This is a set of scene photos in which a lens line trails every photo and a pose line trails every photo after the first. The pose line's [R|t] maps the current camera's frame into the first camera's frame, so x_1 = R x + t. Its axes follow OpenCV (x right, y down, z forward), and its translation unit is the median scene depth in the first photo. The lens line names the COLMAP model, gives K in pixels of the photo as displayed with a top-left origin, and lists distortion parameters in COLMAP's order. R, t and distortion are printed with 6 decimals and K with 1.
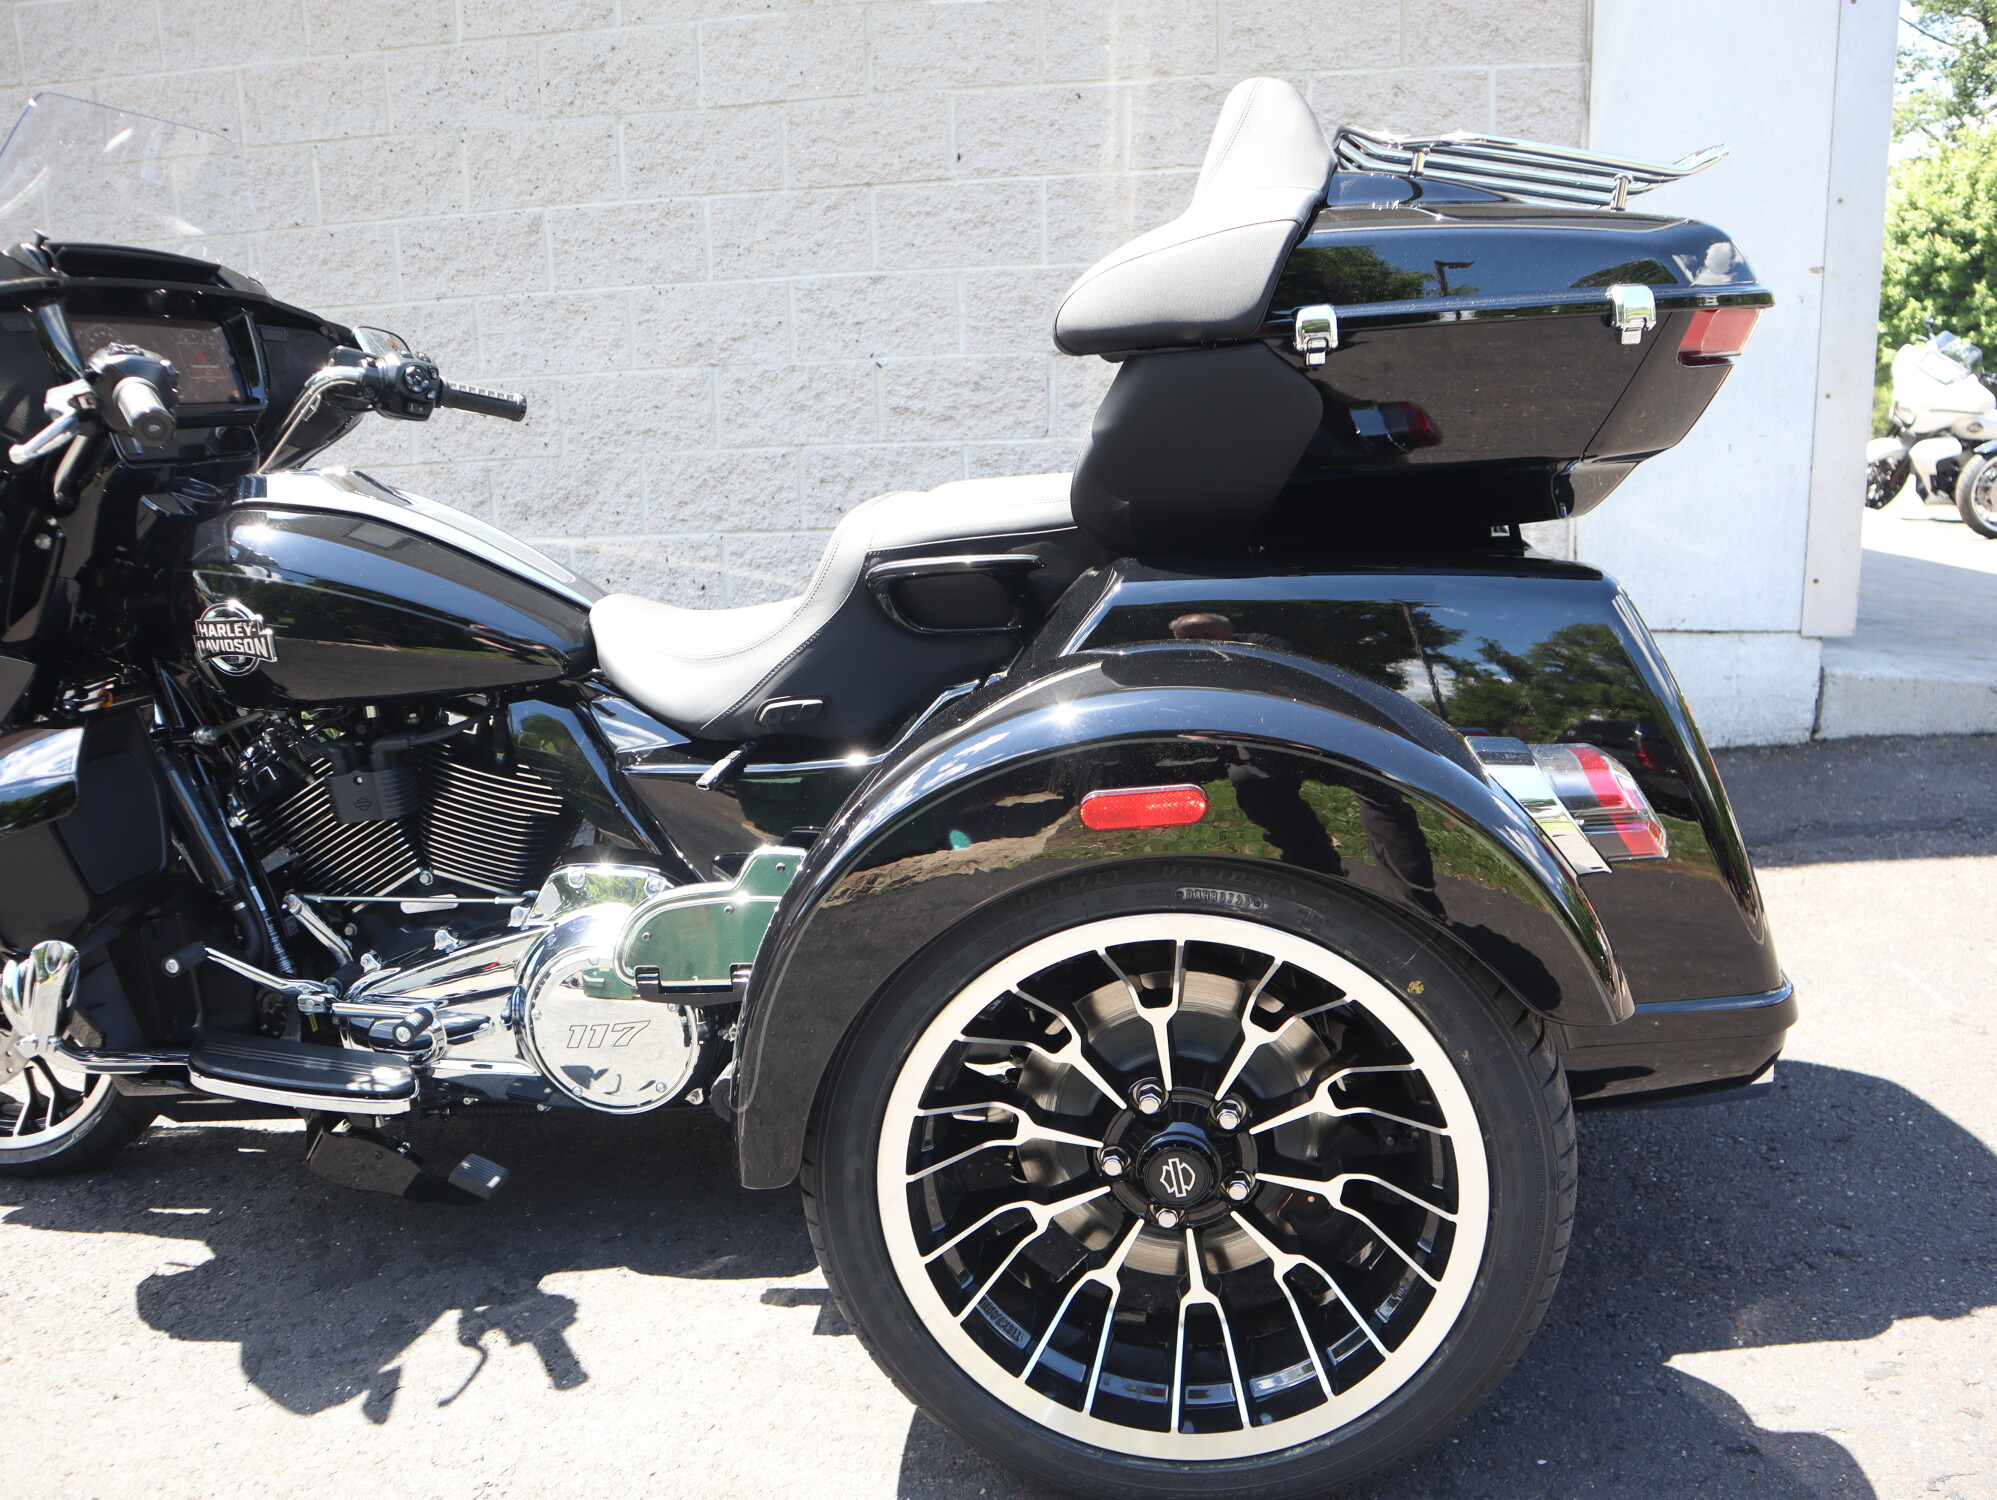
lens RADIAL K [[1558.5, 0, 991.2], [0, 1558.5, 741.8], [0, 0, 1]] dist [-0.132287, 0.090510]
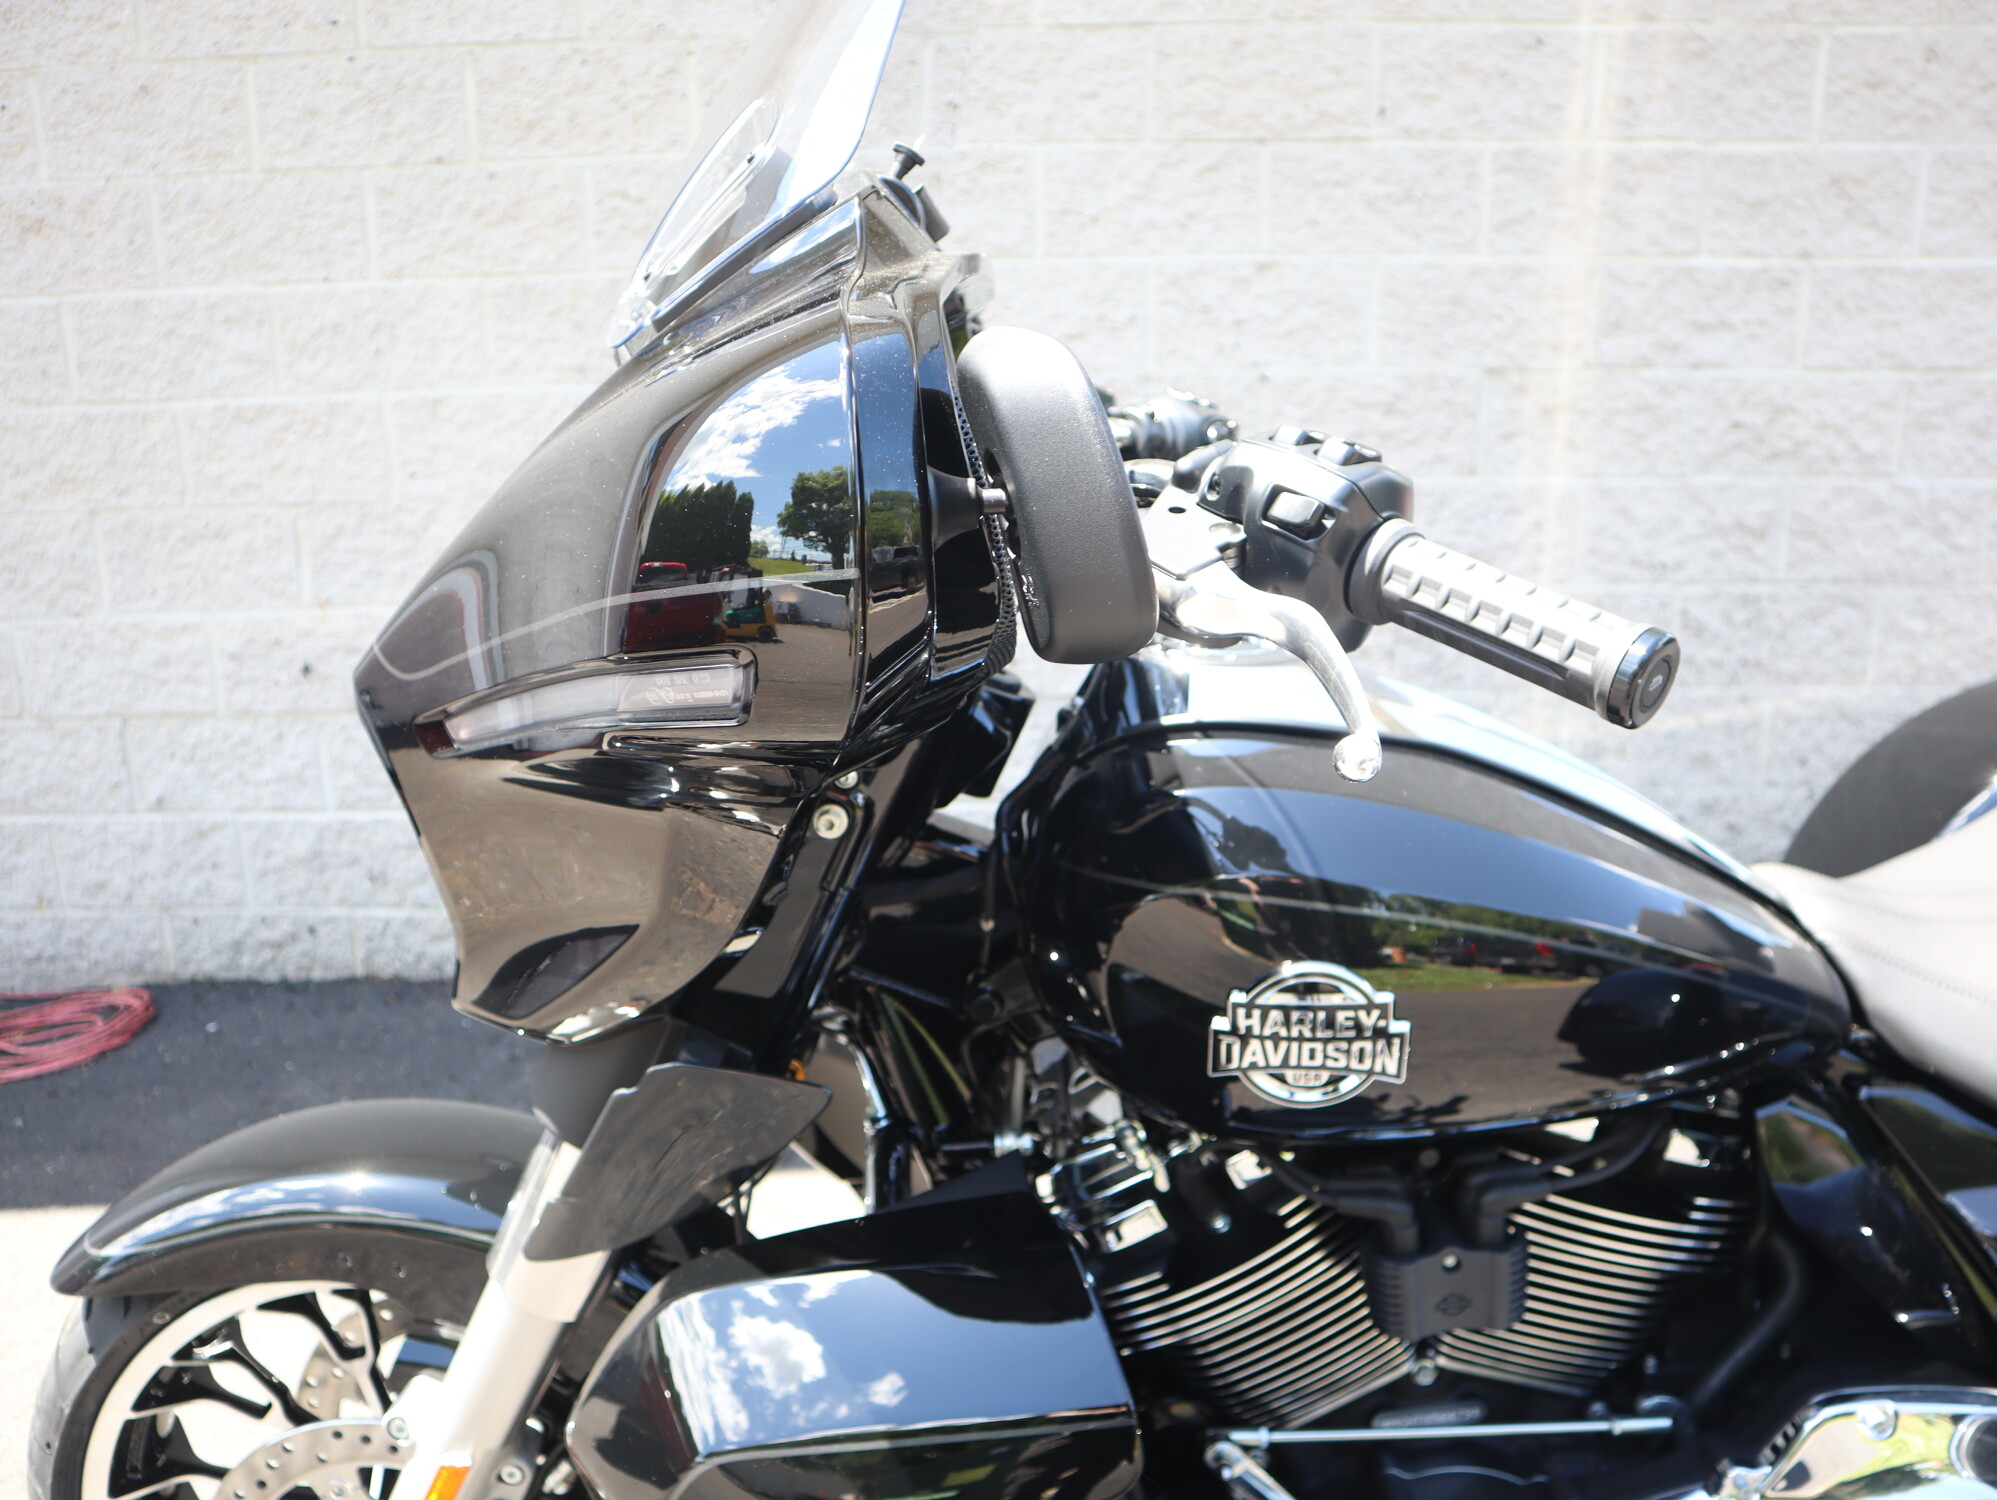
lens RADIAL K [[1554.6, 0, 989.1], [0, 1554.6, 752.9], [0, 0, 1]] dist [-0.124341, 0.077880]
pose [[0.990940, -0.018199, 0.133064, -0.311709], [0.014010, 0.999378, 0.032350, -0.083015], [-0.133570, -0.030193, 0.990579, 0.250766]]
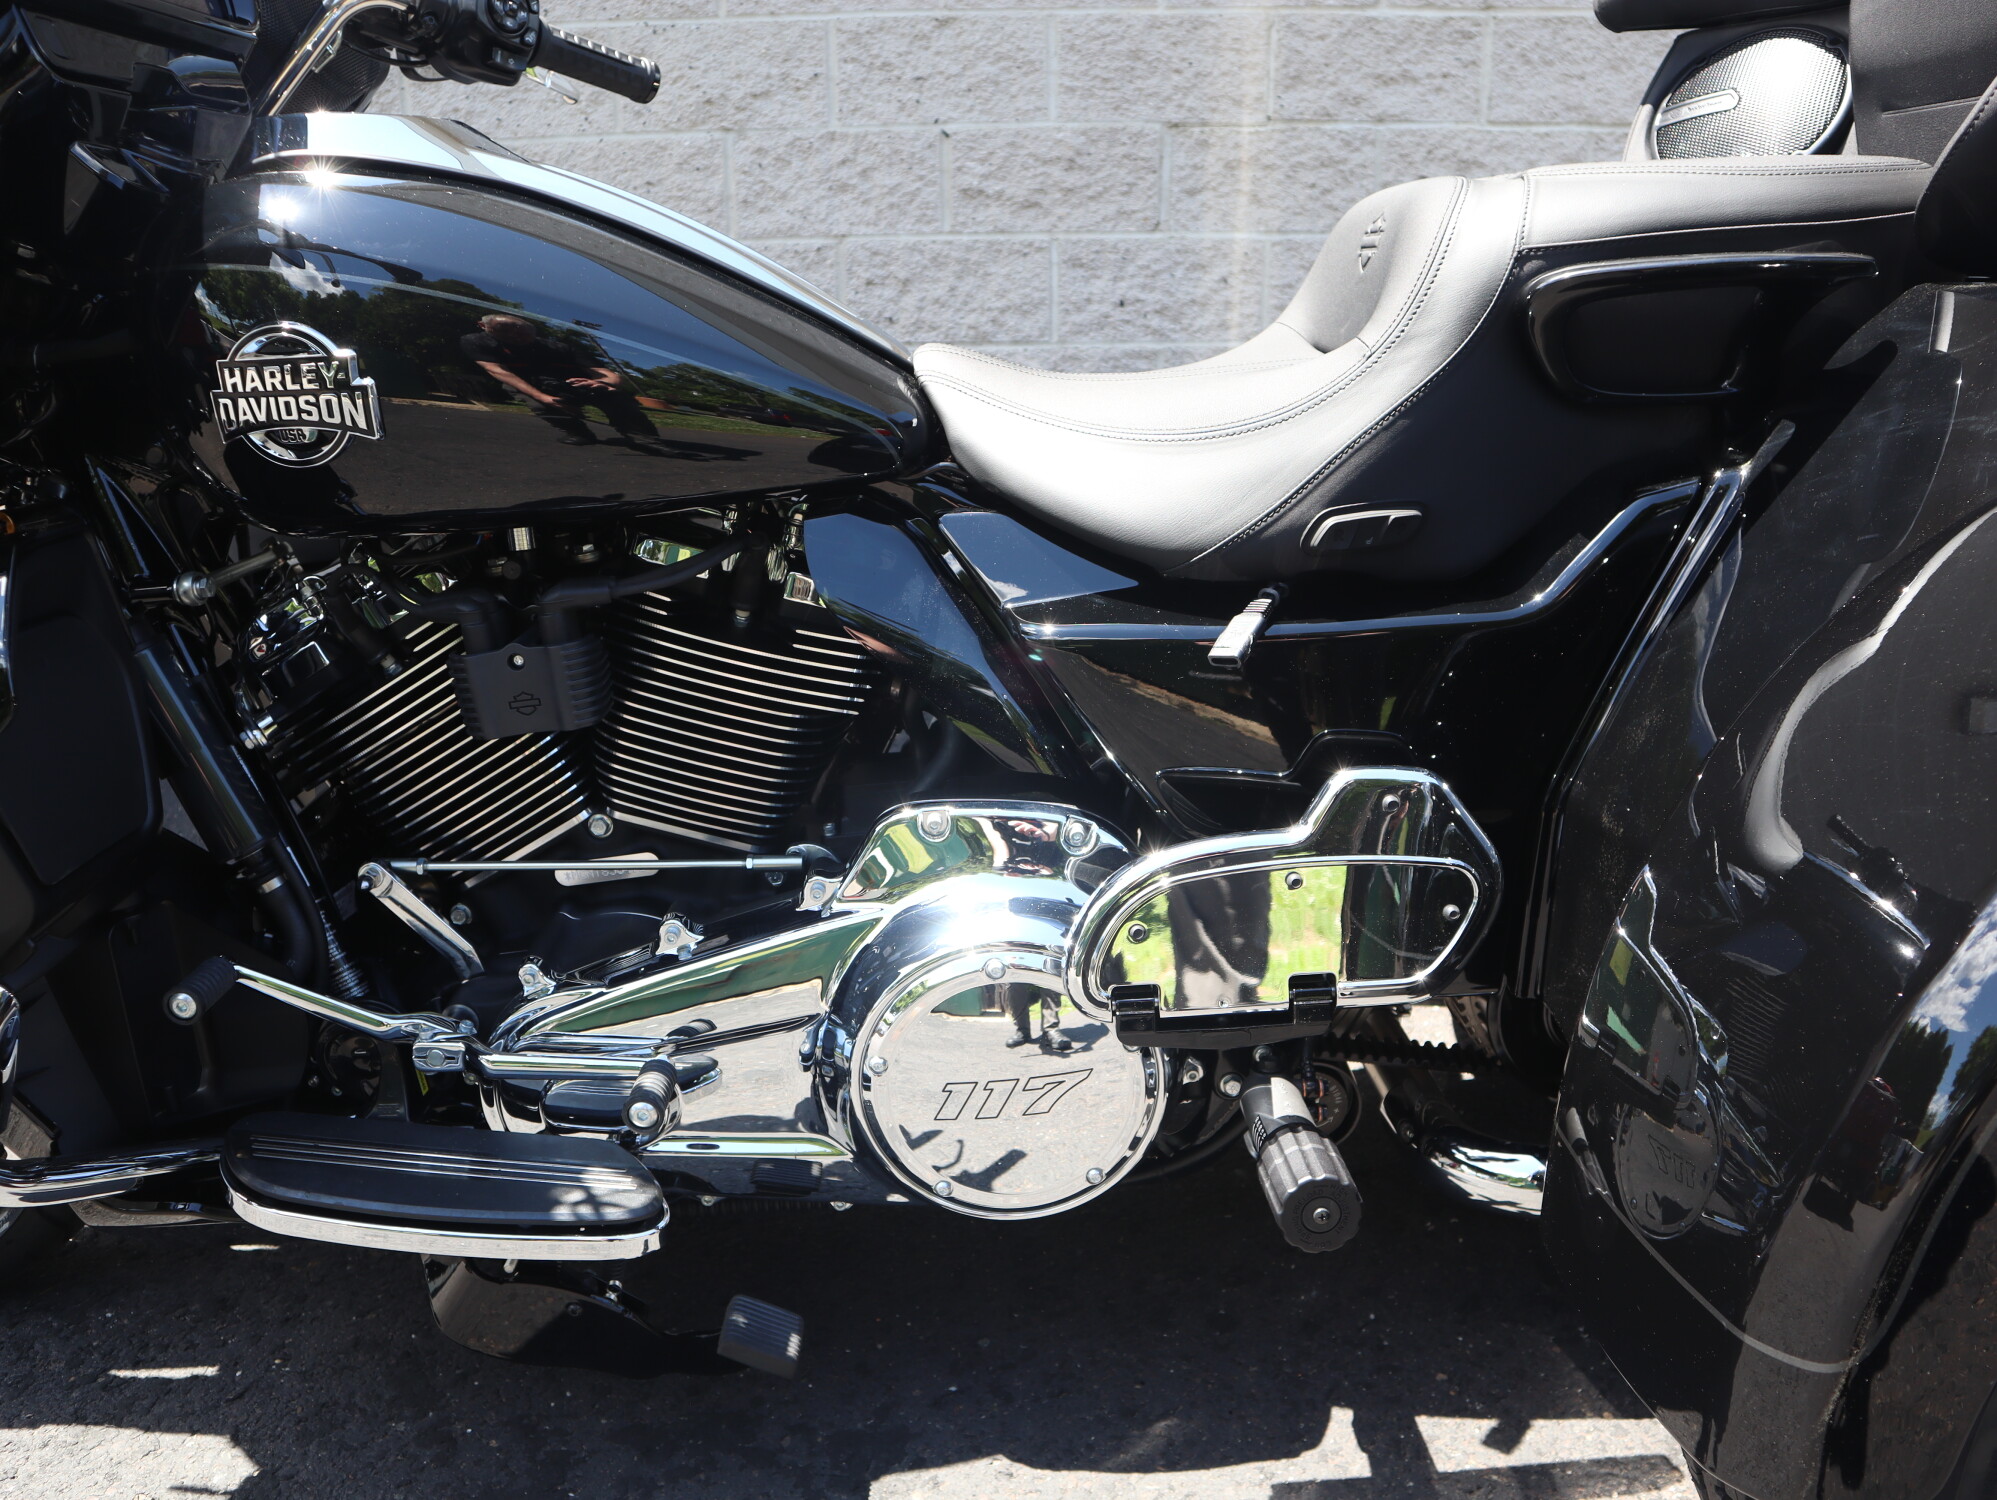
lens RADIAL K [[1554.6, 0, 997.7], [0, 1554.6, 752.7], [0, 0, 1]] dist [-0.124341, 0.077880]
pose [[0.991163, -0.020752, 0.131020, -0.153237], [0.010165, 0.996665, 0.080964, 0.007042], [-0.132263, -0.078916, 0.988068, 0.204726]]
